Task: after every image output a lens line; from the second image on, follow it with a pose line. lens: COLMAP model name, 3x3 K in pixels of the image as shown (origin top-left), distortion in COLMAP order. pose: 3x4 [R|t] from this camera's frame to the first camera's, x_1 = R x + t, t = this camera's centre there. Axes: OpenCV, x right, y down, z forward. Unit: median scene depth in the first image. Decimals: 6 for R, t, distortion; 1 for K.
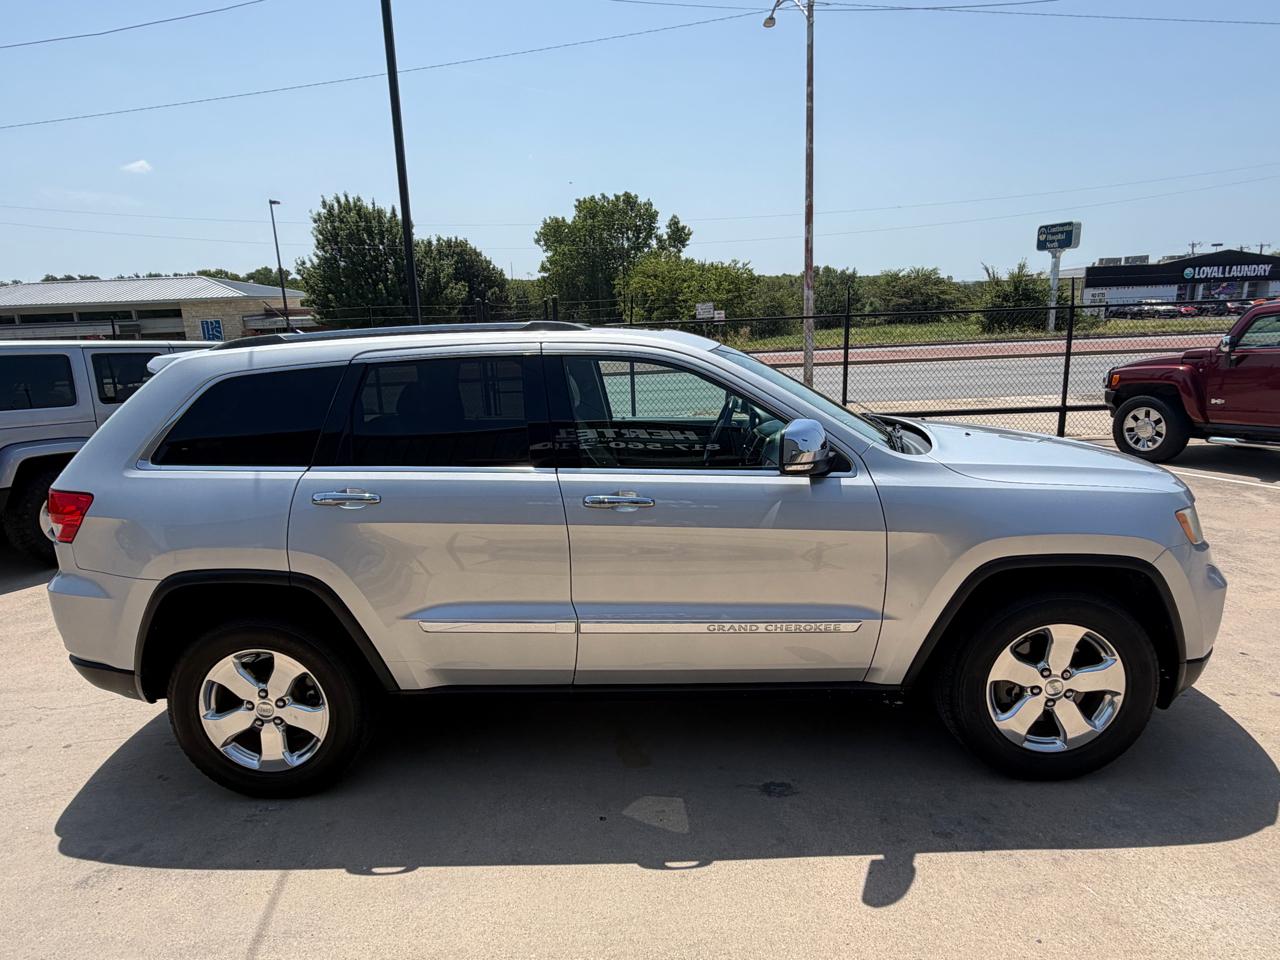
lens RADIAL K [[768.5, 0, 640.0], [0, 768.5, 480.0], [0, 0, 1]] dist [0.000044, 0.000650]
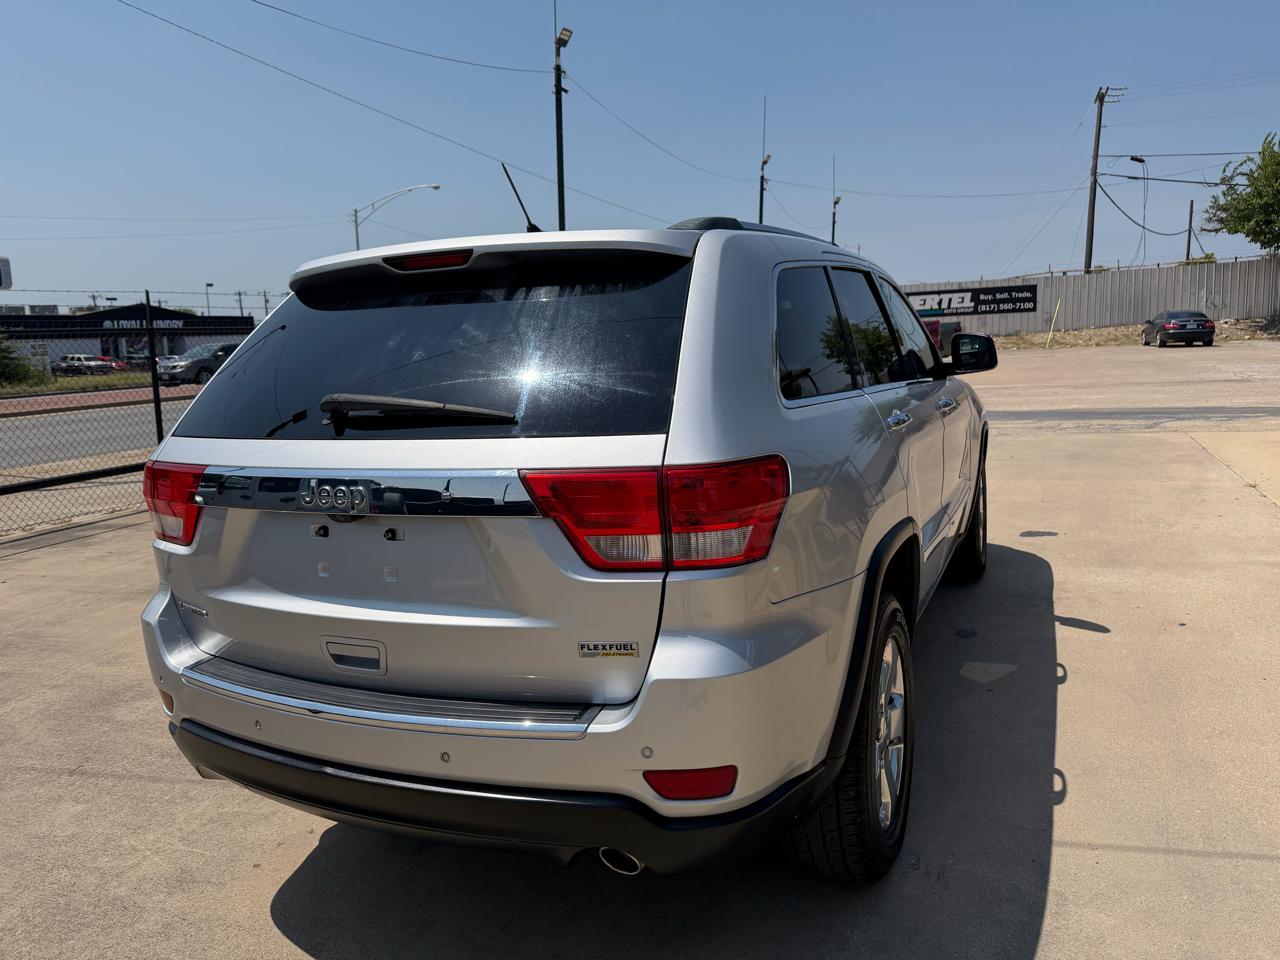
lens RADIAL K [[900.9, 0, 638.7], [0, 900.9, 470.1], [0, 0, 1]] dist [0.066040, -0.099442]
pose [[0.390537, -0.112751, 0.913656, -0.850292], [0.212339, 0.976743, 0.029773, -0.007866], [-0.895764, 0.182377, 0.405395, 0.525160]]
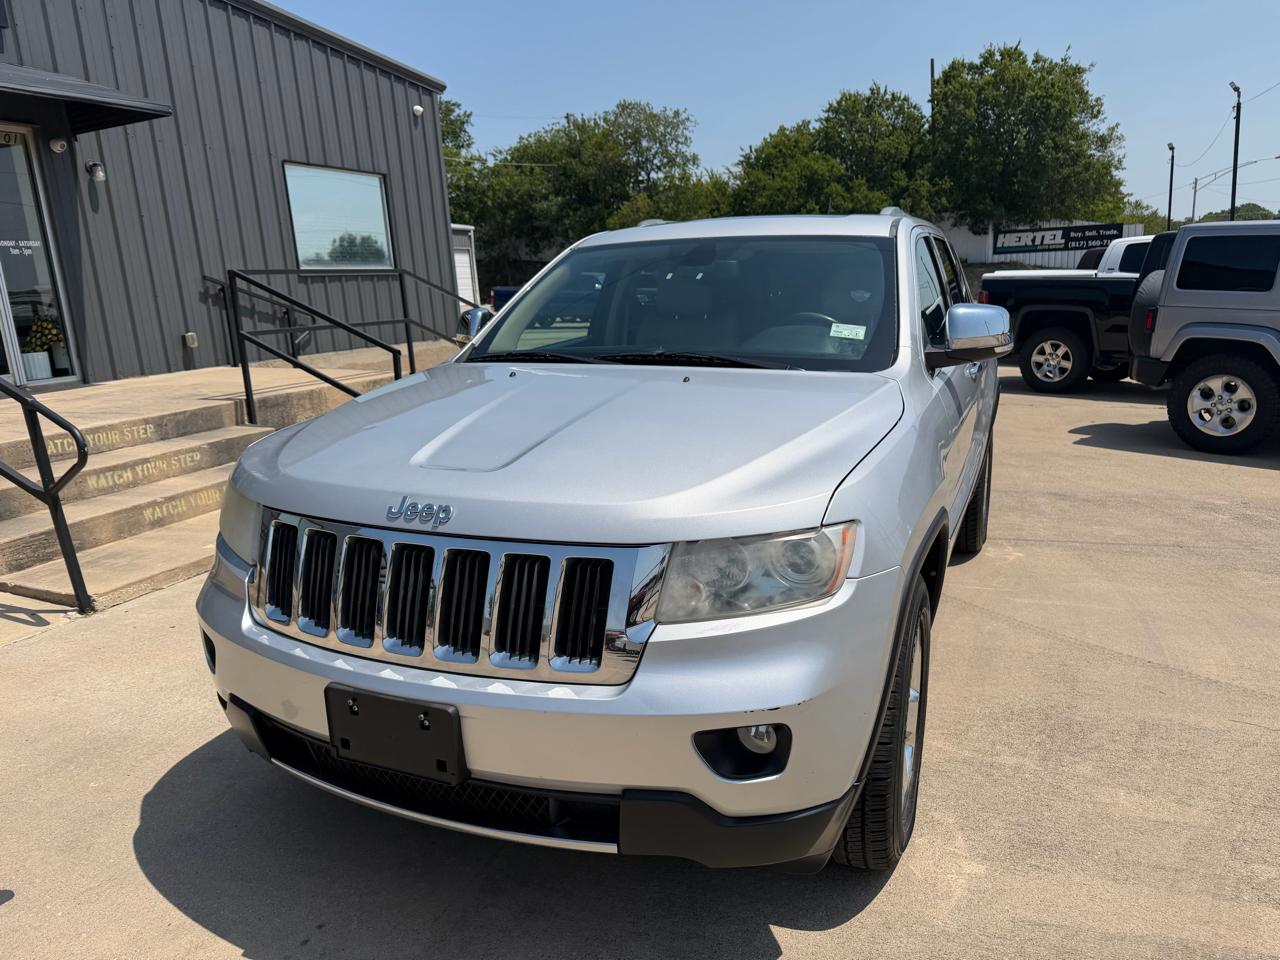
lens RADIAL K [[903.8, 0, 657.7], [0, 903.8, 488.8], [0, 0, 1]] dist [0.025488, -0.036224]
pose [[-0.352694, 0.260491, -0.898750, 0.829596], [-0.145493, 0.933524, 0.327665, -0.181118], [0.924358, 0.246328, -0.291349, 1.000057]]
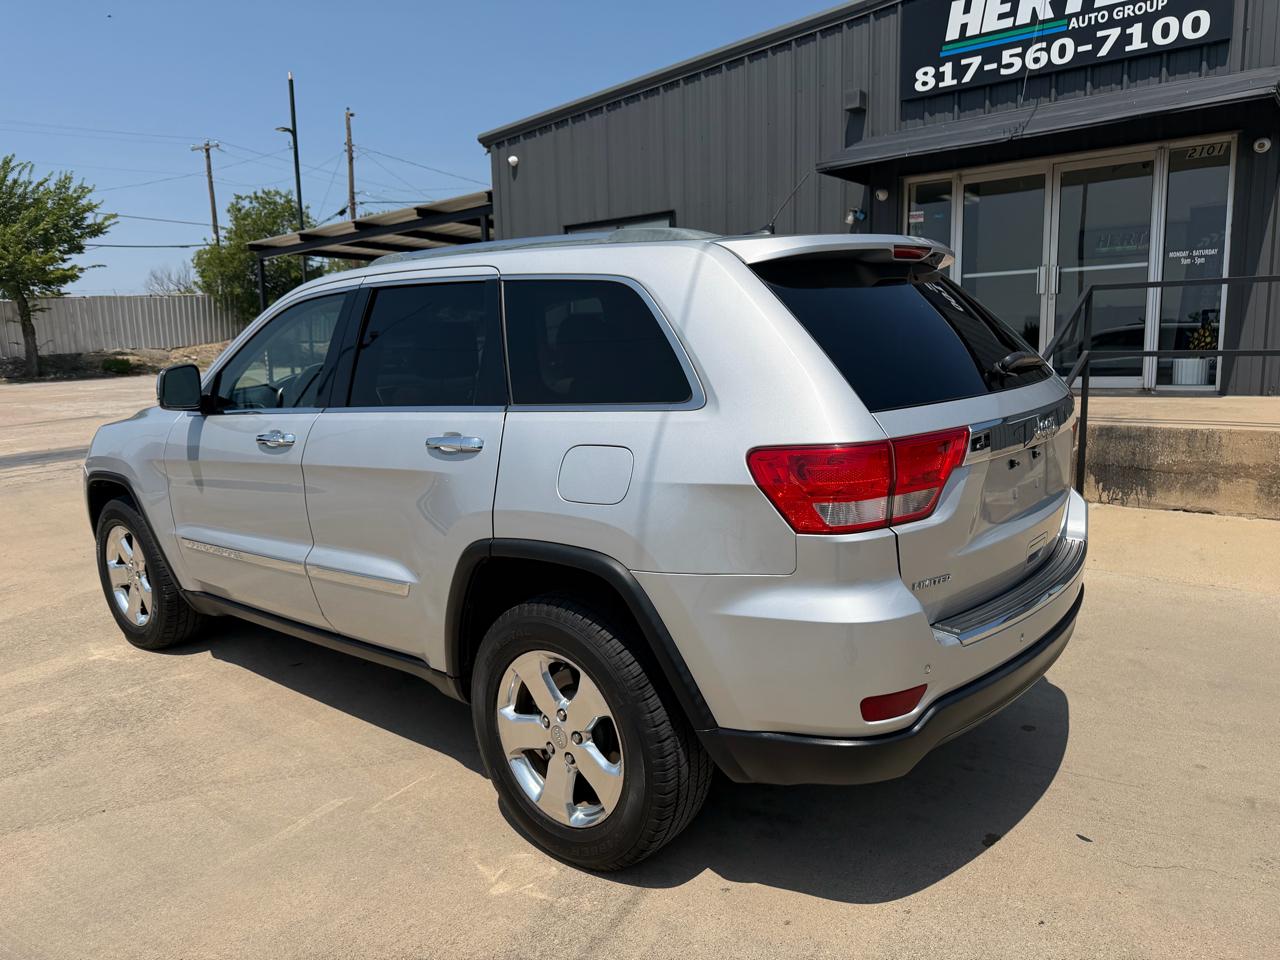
lens RADIAL K [[912.8, 0, 625.4], [0, 912.8, 482.4], [0, 0, 1]] dist [0.026100, -0.037654]
pose [[-0.778177, -0.036964, 0.626956, -0.678887], [0.190270, 0.937477, 0.291434, -0.187615], [-0.598530, 0.346078, -0.722490, 1.370047]]
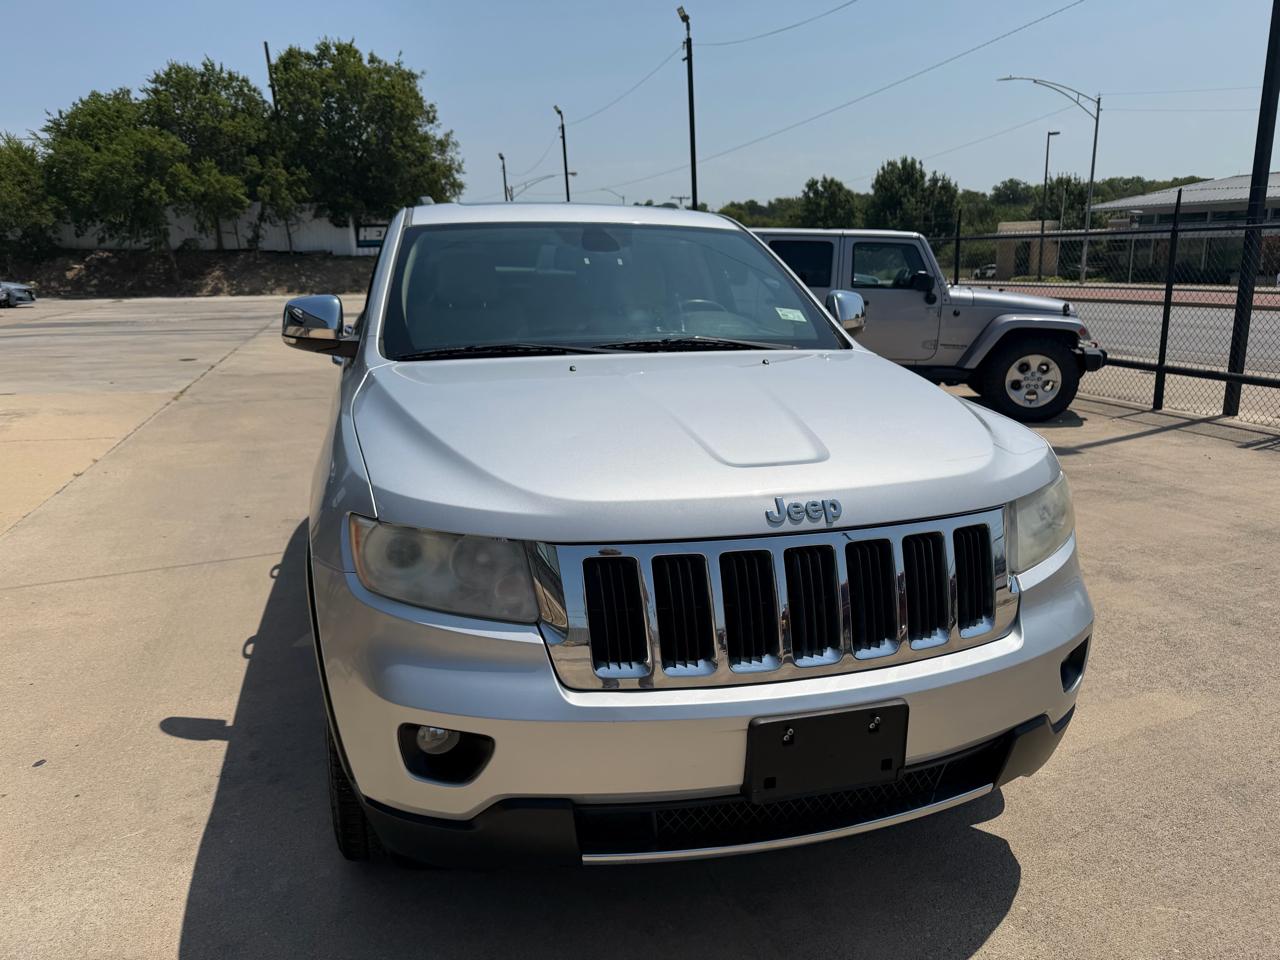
lens RADIAL K [[908.7, 0, 643.2], [0, 908.7, 479.5], [0, 0, 1]] dist [0.011136, -0.010356]
pose [[0.307393, 0.261379, -0.914981, 0.825639], [-0.191737, 0.958828, 0.209490, -0.099147], [0.932066, 0.111040, 0.344853, 0.580555]]
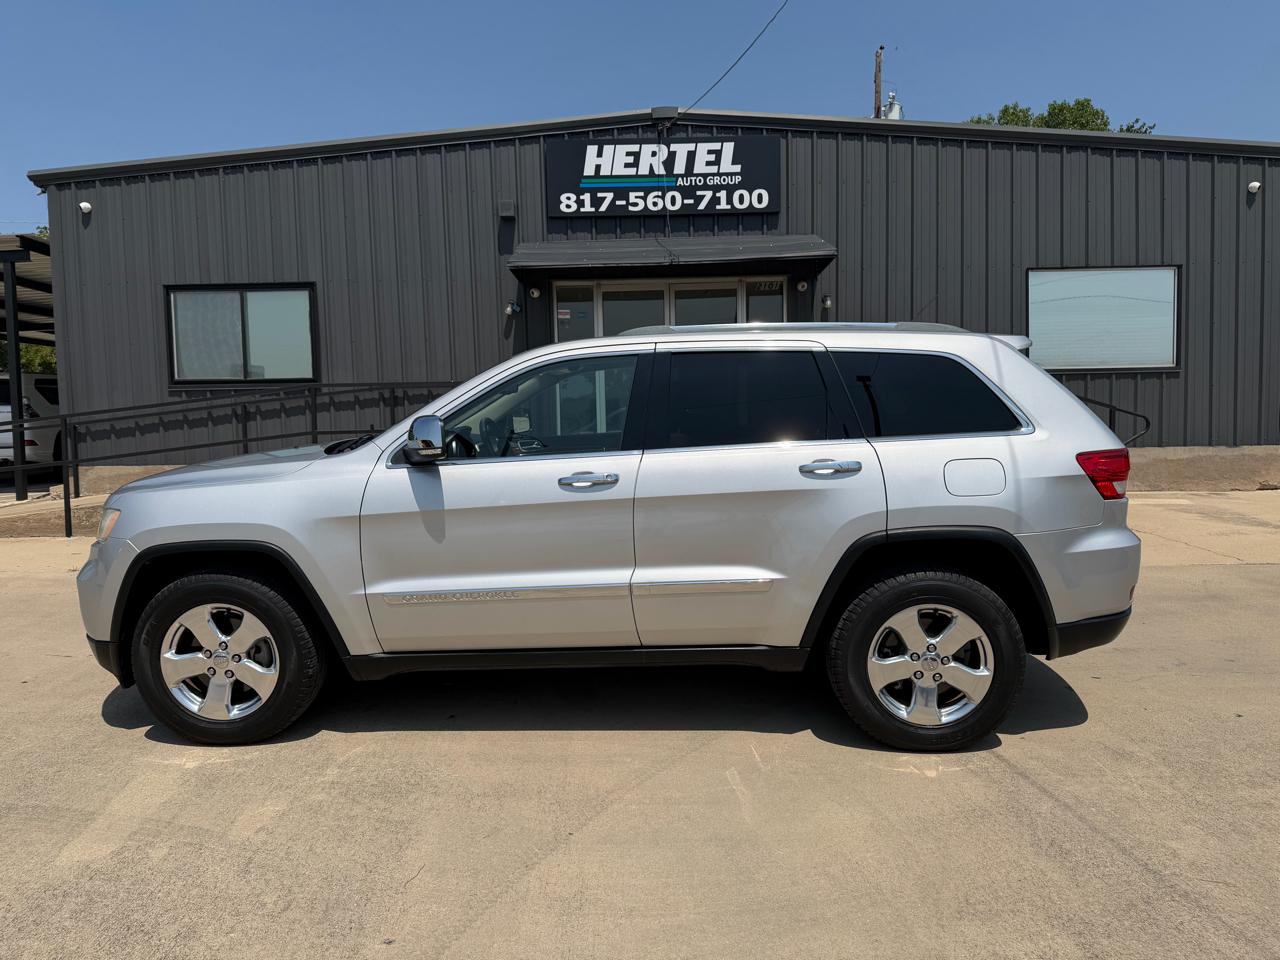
lens RADIAL K [[899.7, 0, 637.2], [0, 899.7, 496.0], [0, 0, 1]] dist [0.079034, -0.110559]
pose [[-0.998481, 0.054490, 0.008147, -0.053402], [0.054385, 0.951078, 0.304126, -0.287914], [0.008823, 0.304107, -0.952597, 1.767834]]
